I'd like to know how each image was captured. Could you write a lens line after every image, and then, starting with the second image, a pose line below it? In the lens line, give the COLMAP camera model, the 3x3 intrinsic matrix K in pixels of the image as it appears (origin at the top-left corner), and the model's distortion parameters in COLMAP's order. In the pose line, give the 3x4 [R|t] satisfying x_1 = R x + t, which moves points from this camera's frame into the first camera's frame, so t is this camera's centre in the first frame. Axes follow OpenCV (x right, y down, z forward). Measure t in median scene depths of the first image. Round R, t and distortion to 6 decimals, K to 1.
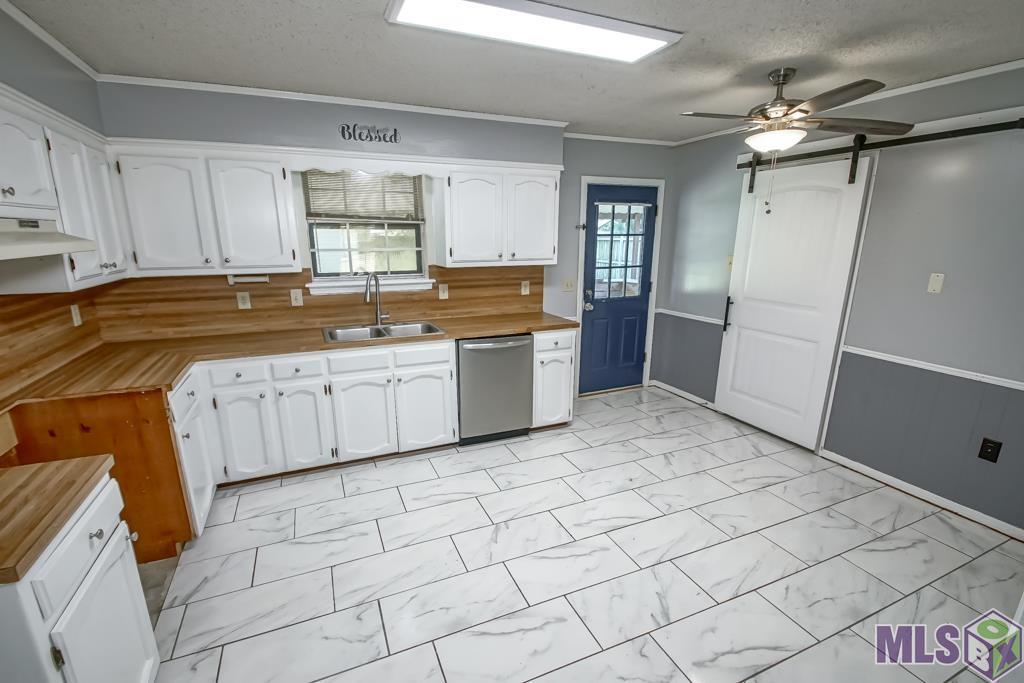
lens RADIAL K [[464.4, 0, 508.8], [0, 464.4, 344.7], [0, 0, 1]] dist [-0.009966, -0.002575]
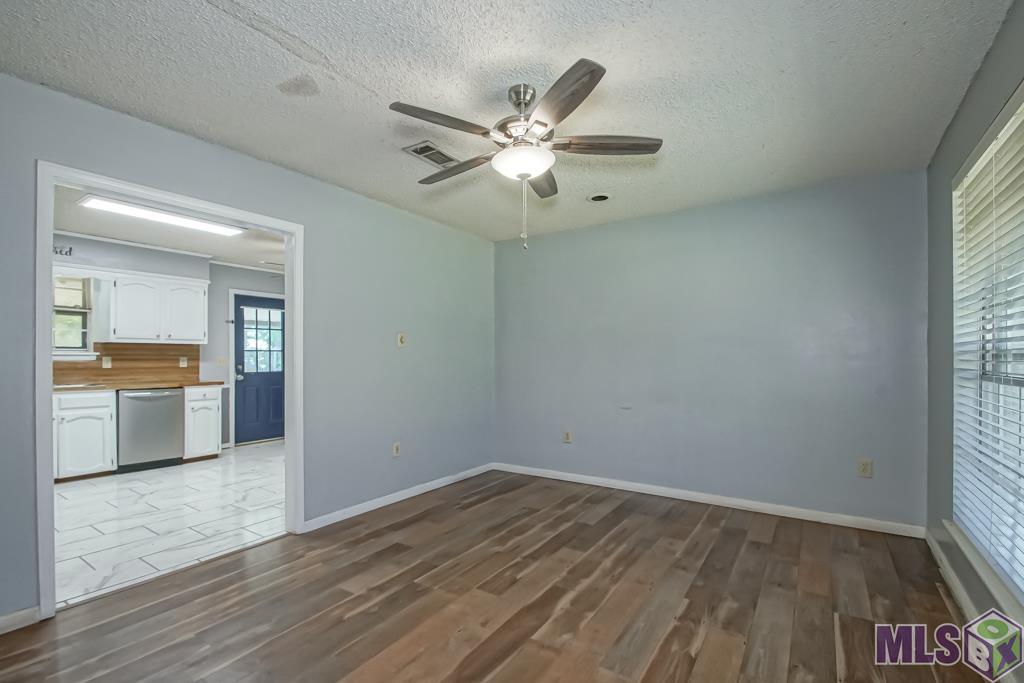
lens RADIAL K [[464.4, 0, 505.6], [0, 464.4, 356.8], [0, 0, 1]] dist [-0.009966, -0.002575]
pose [[0.841577, 0.003102, 0.540128, 0.109803], [0.117894, 0.974818, -0.189290, 0.258008], [-0.527114, 0.222980, 0.820019, -0.697643]]
